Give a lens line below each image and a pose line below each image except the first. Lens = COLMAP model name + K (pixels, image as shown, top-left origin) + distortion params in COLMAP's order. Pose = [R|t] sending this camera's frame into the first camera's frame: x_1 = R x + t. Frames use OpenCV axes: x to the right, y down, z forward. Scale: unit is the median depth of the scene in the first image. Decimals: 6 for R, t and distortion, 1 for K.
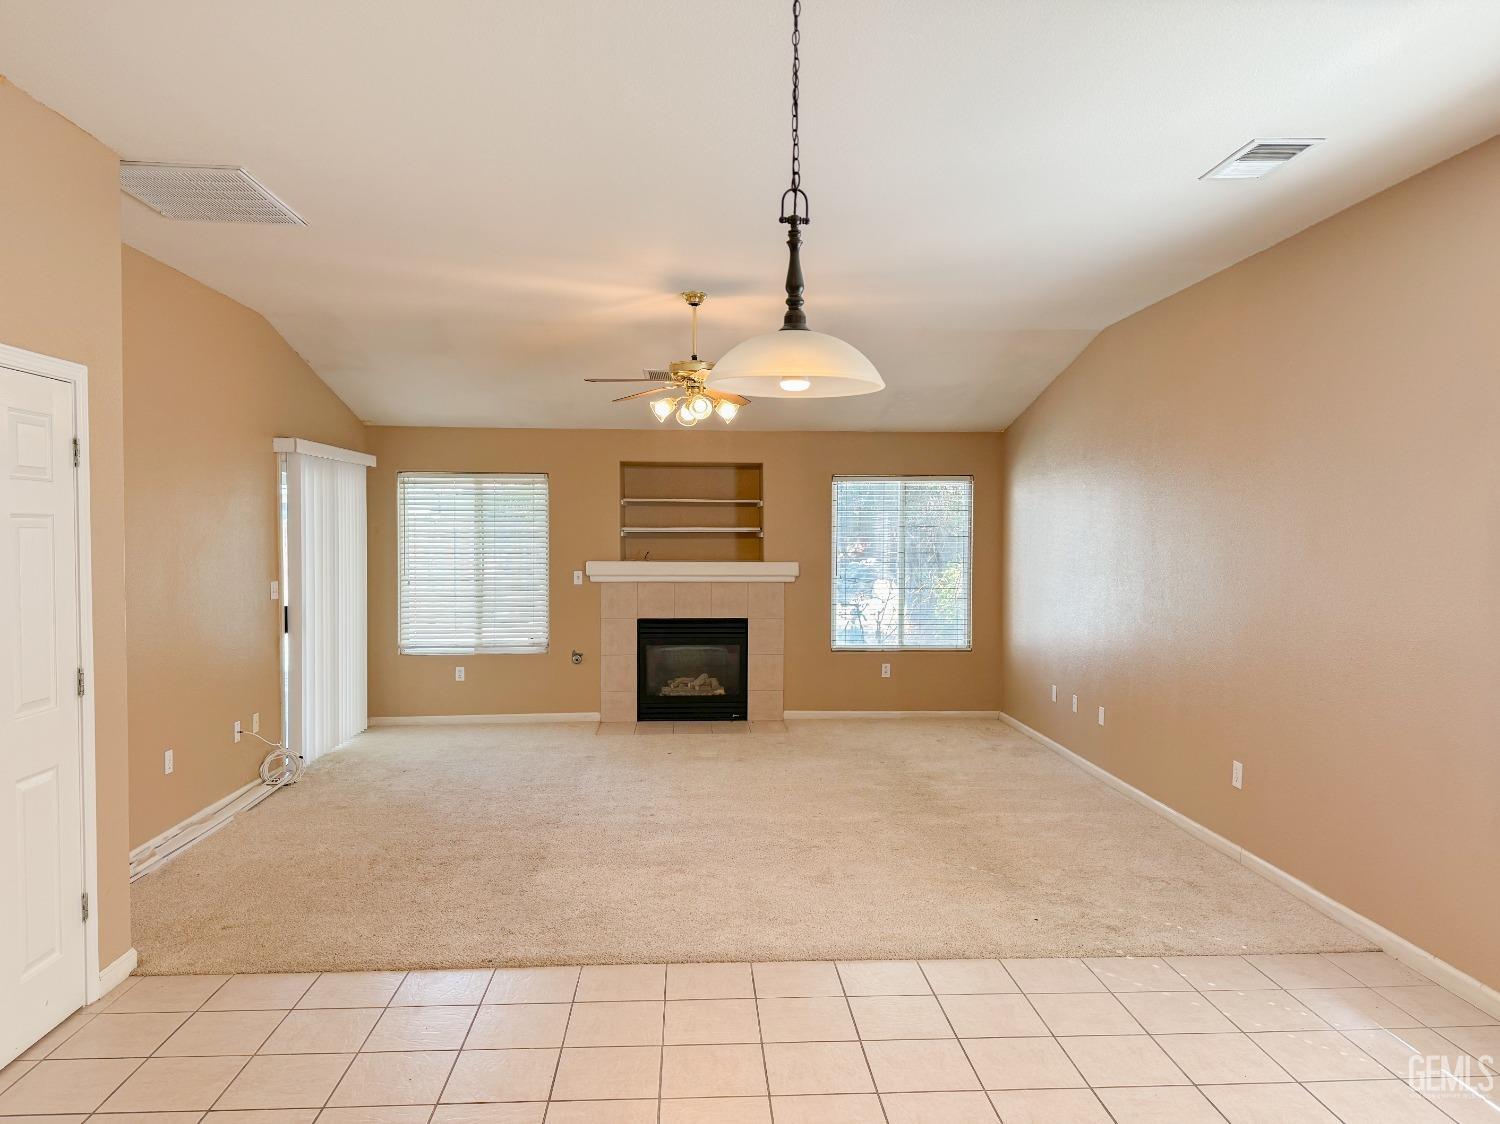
lens RADIAL K [[1042.3, 0, 748.3], [0, 1042.3, 565.0], [0, 0, 1]] dist [0.109266, -0.161973]
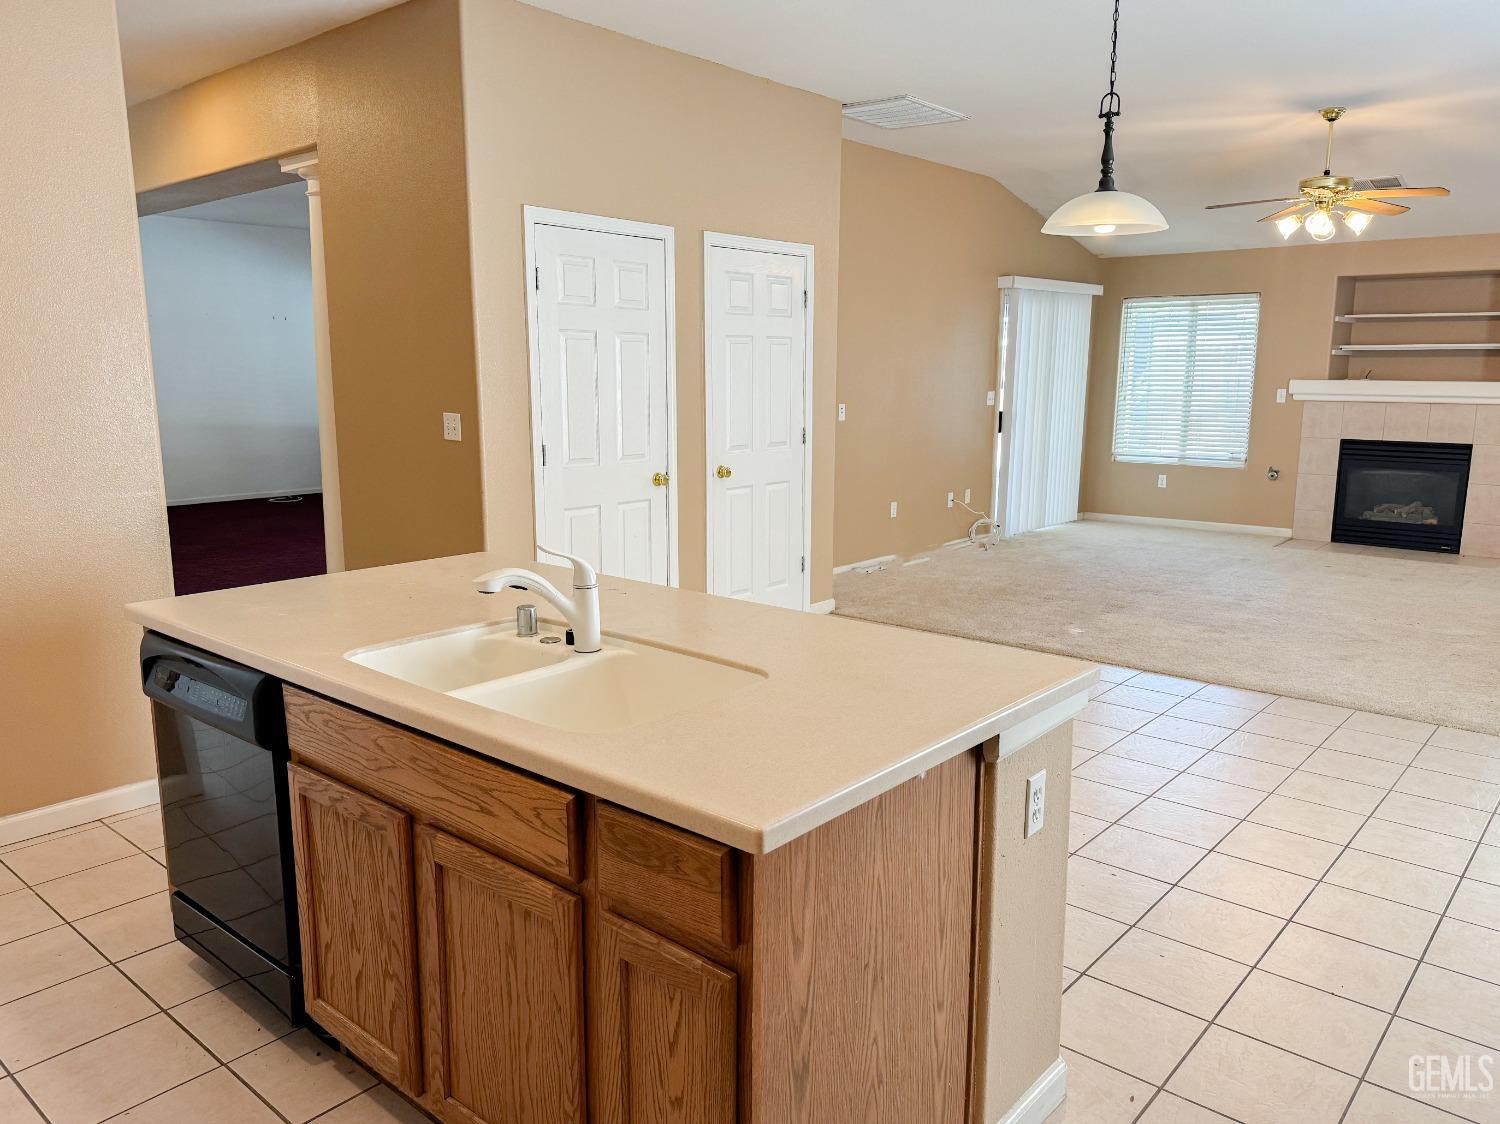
lens RADIAL K [[1042.3, 0, 748.3], [0, 1042.3, 565.0], [0, 0, 1]] dist [0.109266, -0.161973]
pose [[0.720682, 0.128150, -0.681319, 0.189923], [-0.019949, 0.986193, 0.164393, 0.015234], [0.692979, -0.104884, 0.713288, -0.118509]]
